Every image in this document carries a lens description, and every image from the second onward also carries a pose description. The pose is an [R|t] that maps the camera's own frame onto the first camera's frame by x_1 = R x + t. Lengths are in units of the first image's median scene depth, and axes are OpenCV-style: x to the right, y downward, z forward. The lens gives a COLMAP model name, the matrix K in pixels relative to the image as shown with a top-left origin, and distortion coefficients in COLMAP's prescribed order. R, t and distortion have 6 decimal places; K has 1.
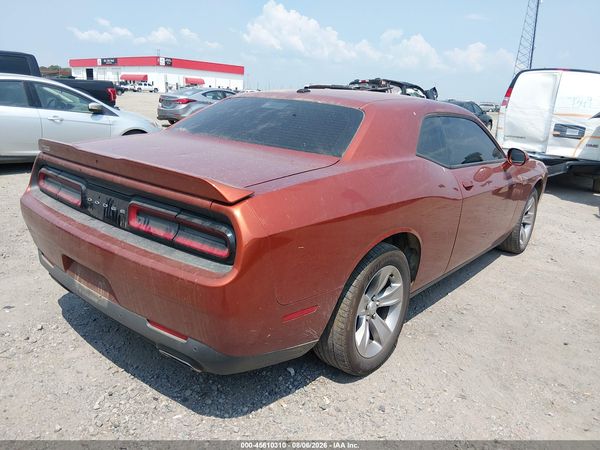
lens RADIAL K [[454.6, 0, 299.7], [0, 454.6, 227.8], [0, 0, 1]] dist [0.071623, -0.119607]
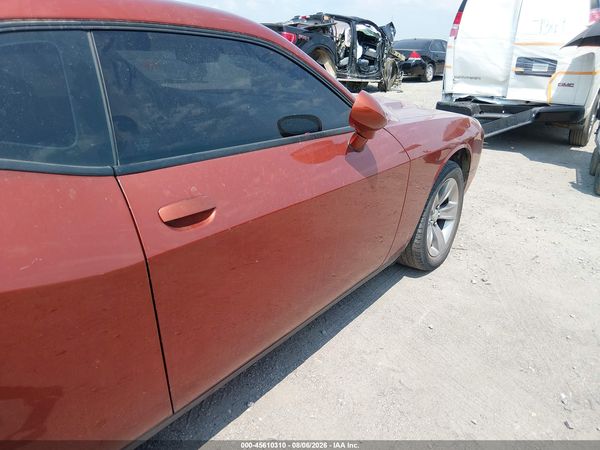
lens RADIAL K [[454.6, 0, 299.4], [0, 454.6, 224.3], [0, 0, 1]] dist [0.071623, -0.119607]
pose [[0.998549, -0.051094, 0.017038, 0.172722], [0.049276, 0.994357, 0.093947, -0.043279], [-0.021742, -0.092971, 0.995431, 0.235383]]
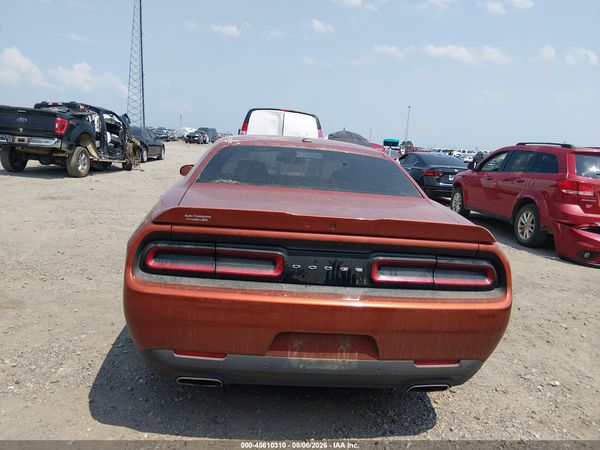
lens RADIAL K [[454.6, 0, 300.0], [0, 454.6, 225.6], [0, 0, 1]] dist [0.071623, -0.119607]
pose [[0.714006, -0.126670, 0.688585, -0.293864], [0.159681, 0.987039, 0.015997, -0.042849], [-0.681687, 0.098532, 0.724979, 0.085429]]
